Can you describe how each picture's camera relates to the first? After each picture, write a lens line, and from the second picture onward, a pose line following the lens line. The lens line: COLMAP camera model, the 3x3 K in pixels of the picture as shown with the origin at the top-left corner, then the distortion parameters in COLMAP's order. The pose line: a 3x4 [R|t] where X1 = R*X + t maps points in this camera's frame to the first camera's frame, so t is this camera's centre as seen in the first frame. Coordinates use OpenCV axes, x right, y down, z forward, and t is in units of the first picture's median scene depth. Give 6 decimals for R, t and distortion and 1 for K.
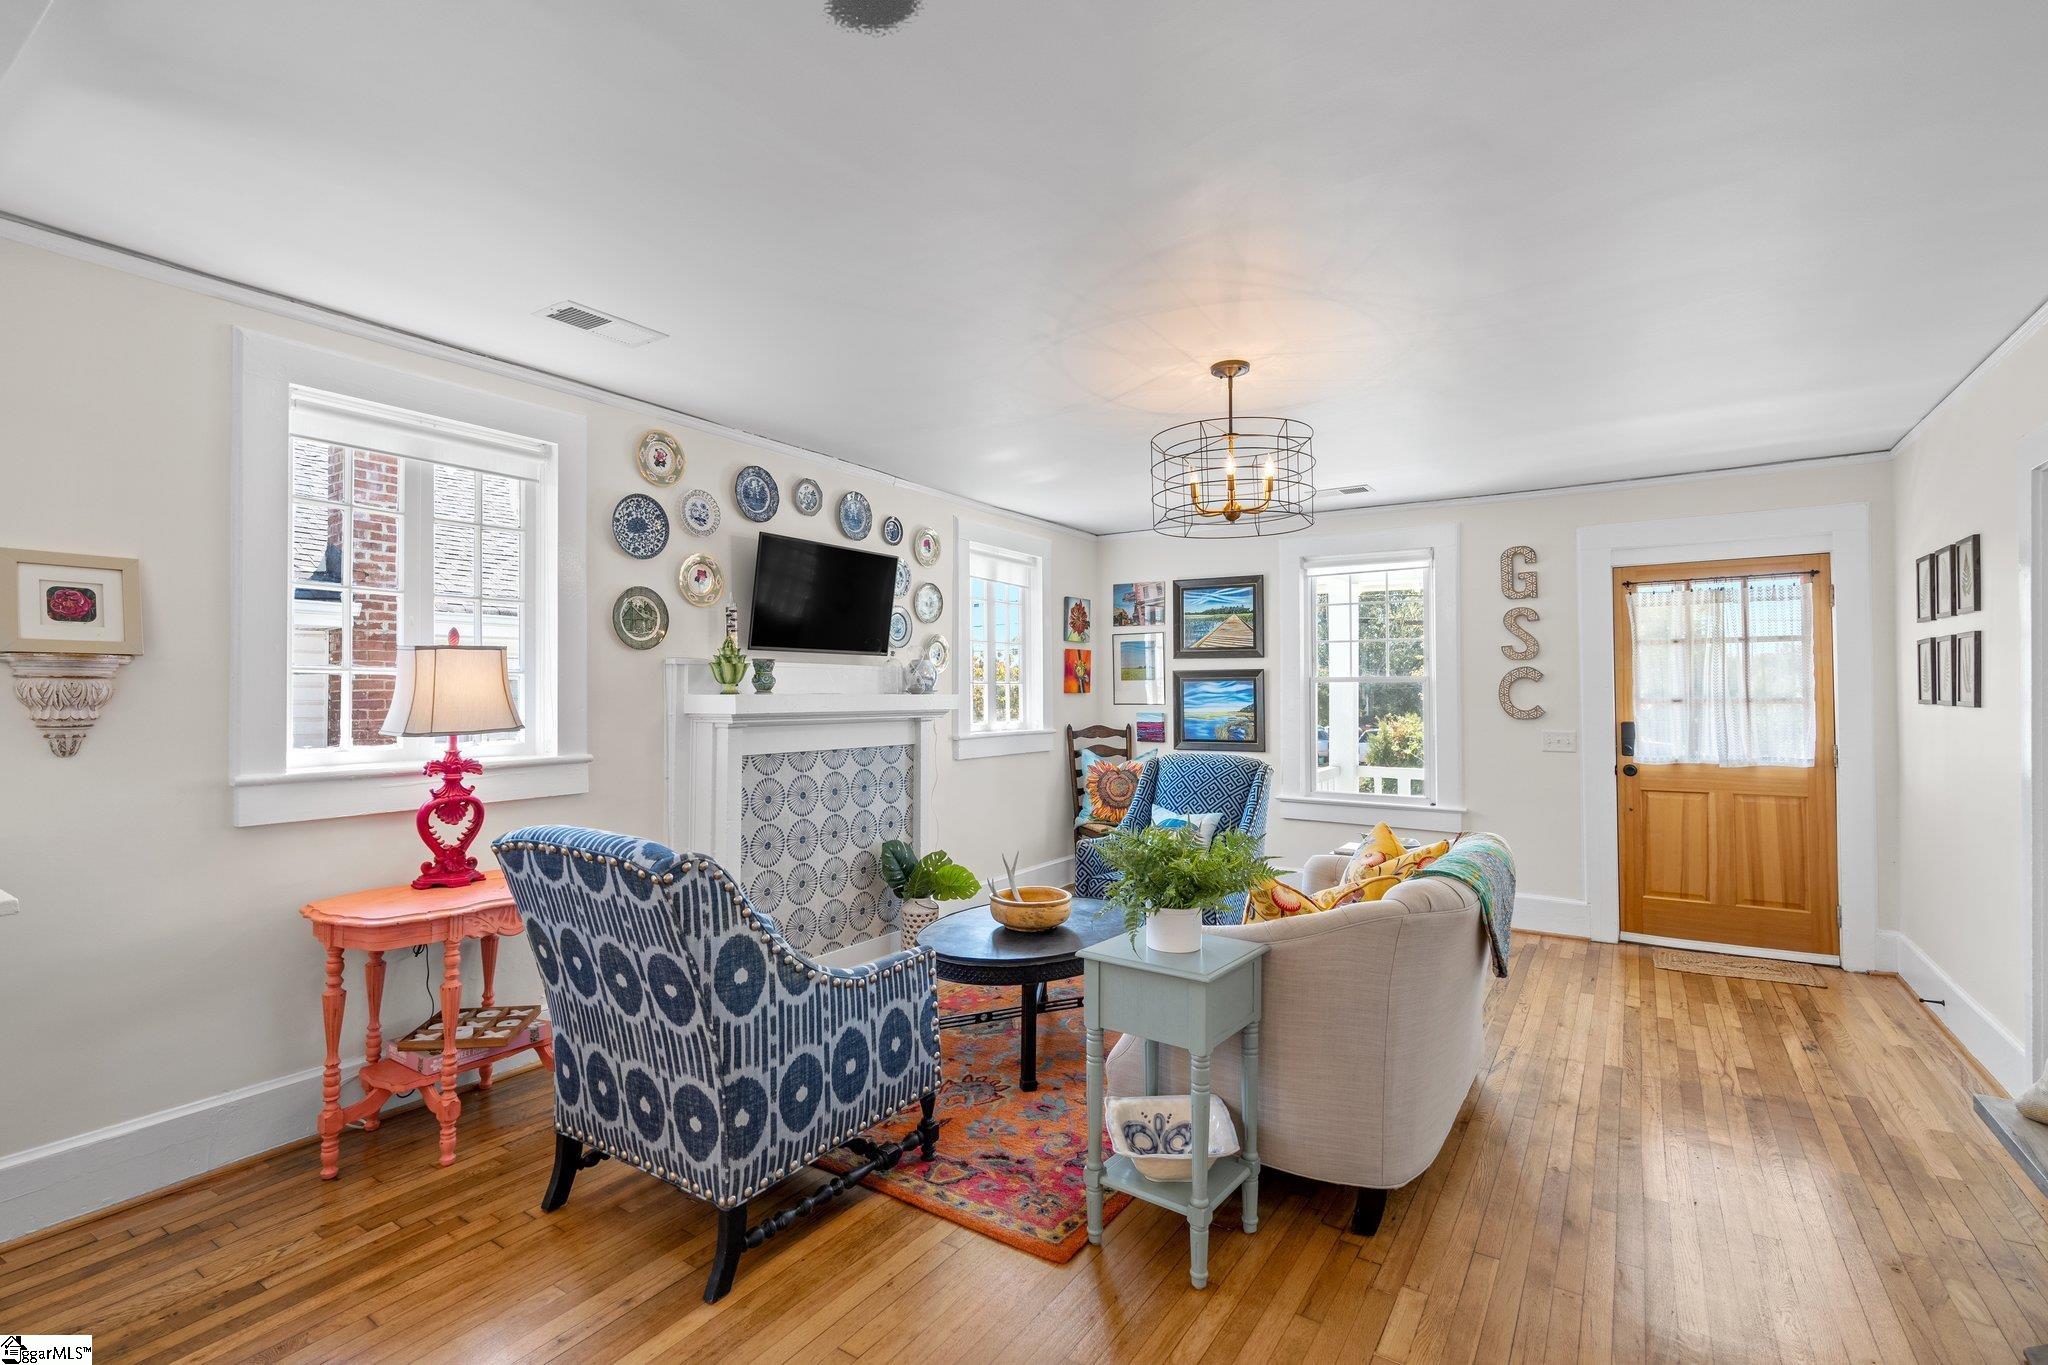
lens RADIAL K [[908.0, 0, 1025.7], [0, 908.0, 683.1], [0, 0, 1]] dist [-0.005009, 0.002234]
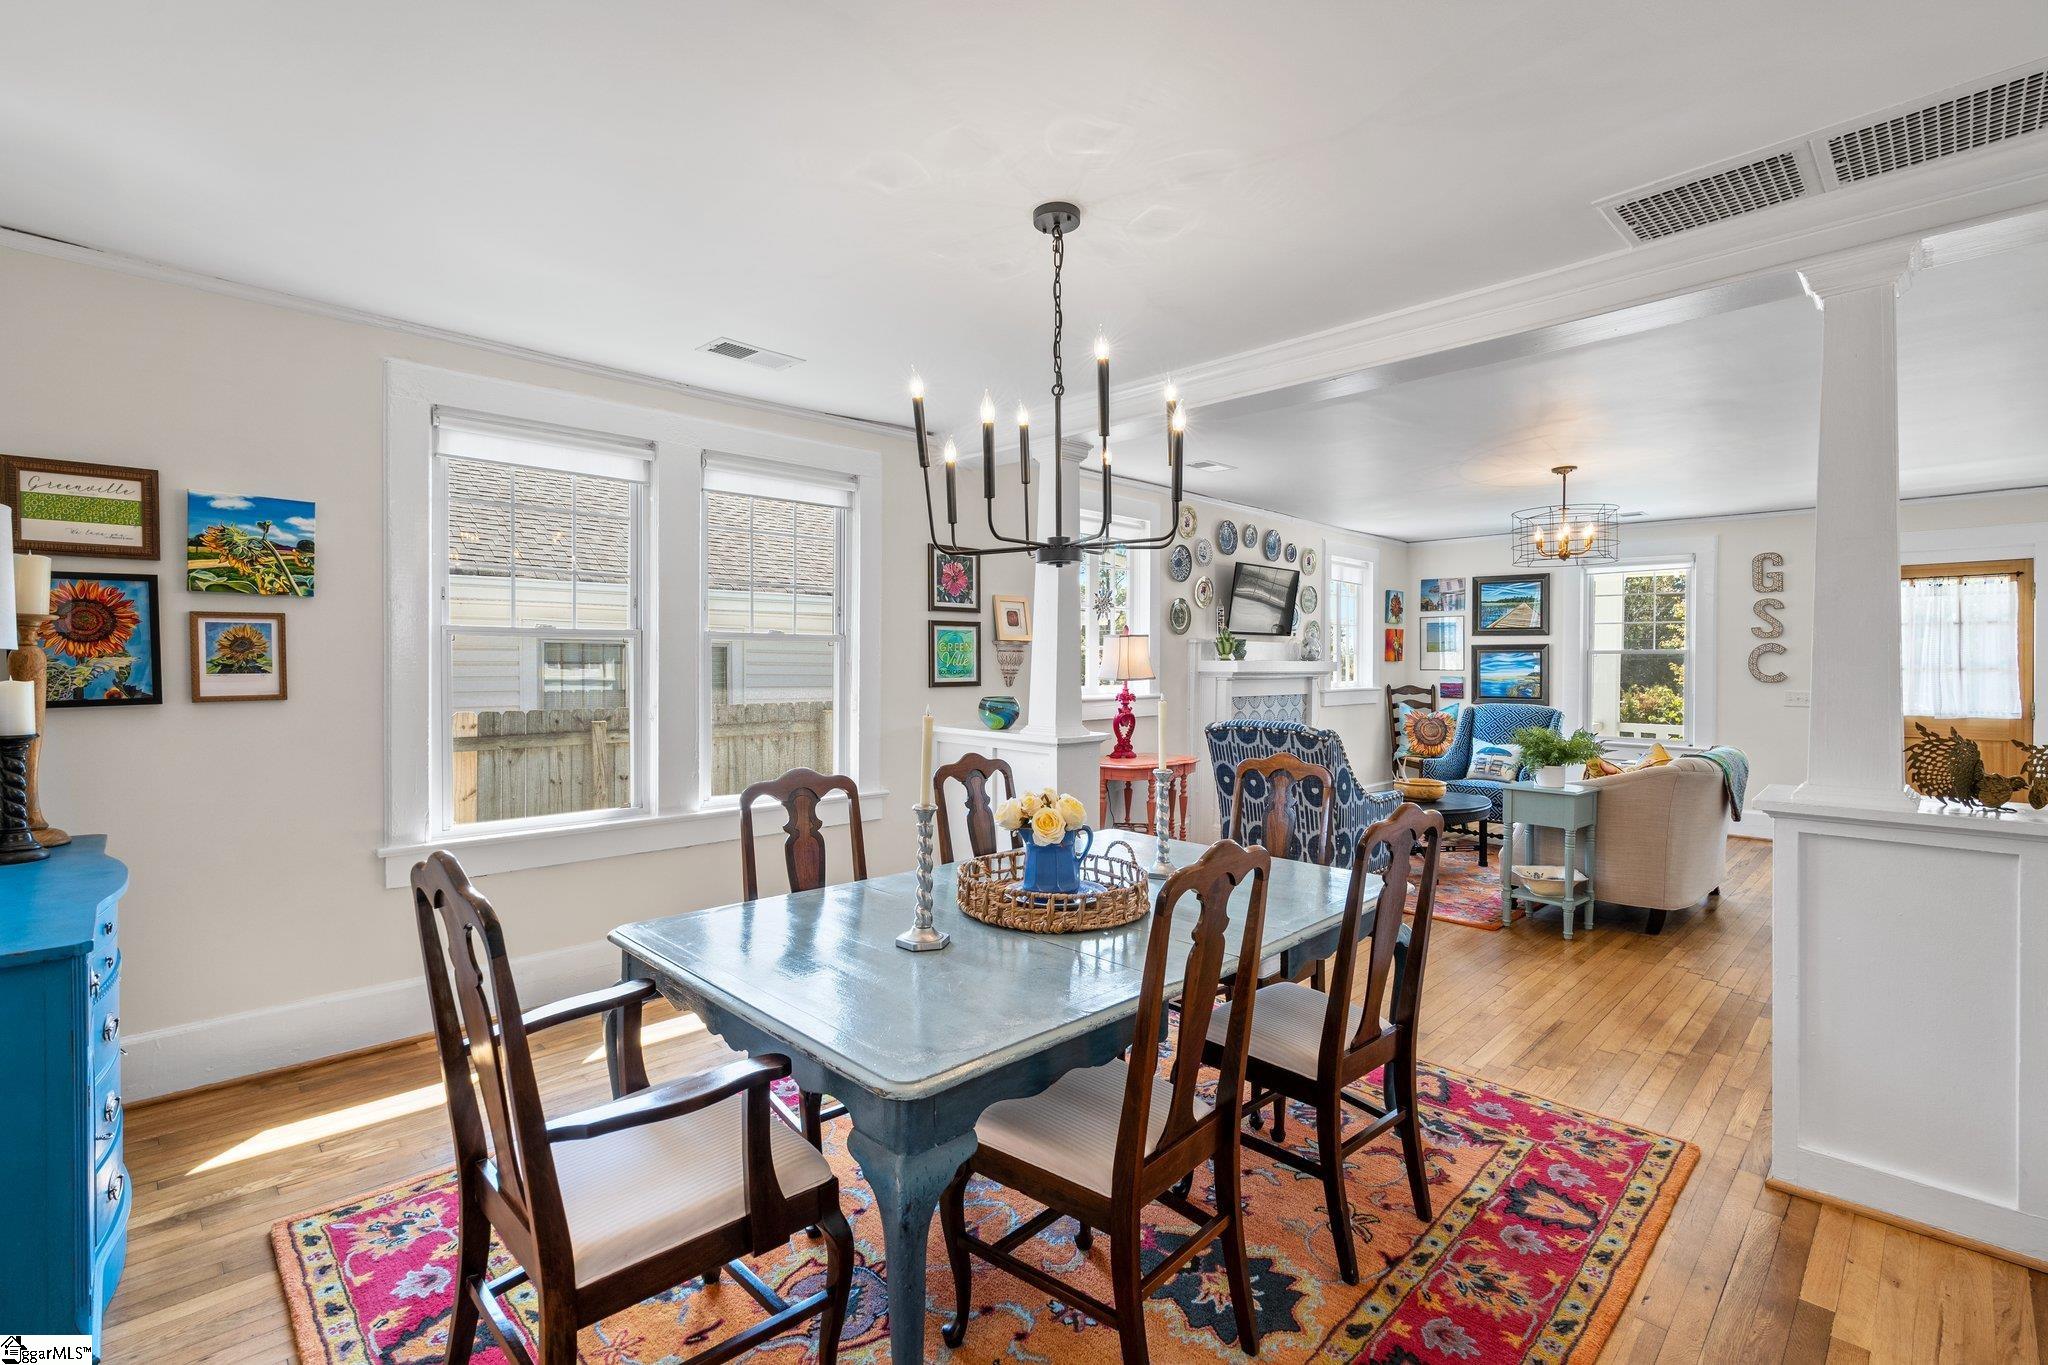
lens RADIAL K [[908.0, 0, 1020.1], [0, 908.0, 673.0], [0, 0, 1]] dist [-0.005009, 0.002234]
pose [[0.977799, 0.007403, -0.209413, -0.246411], [-0.002479, 0.999714, 0.023767, -0.002716], [0.209530, -0.022720, 0.977538, -0.526013]]
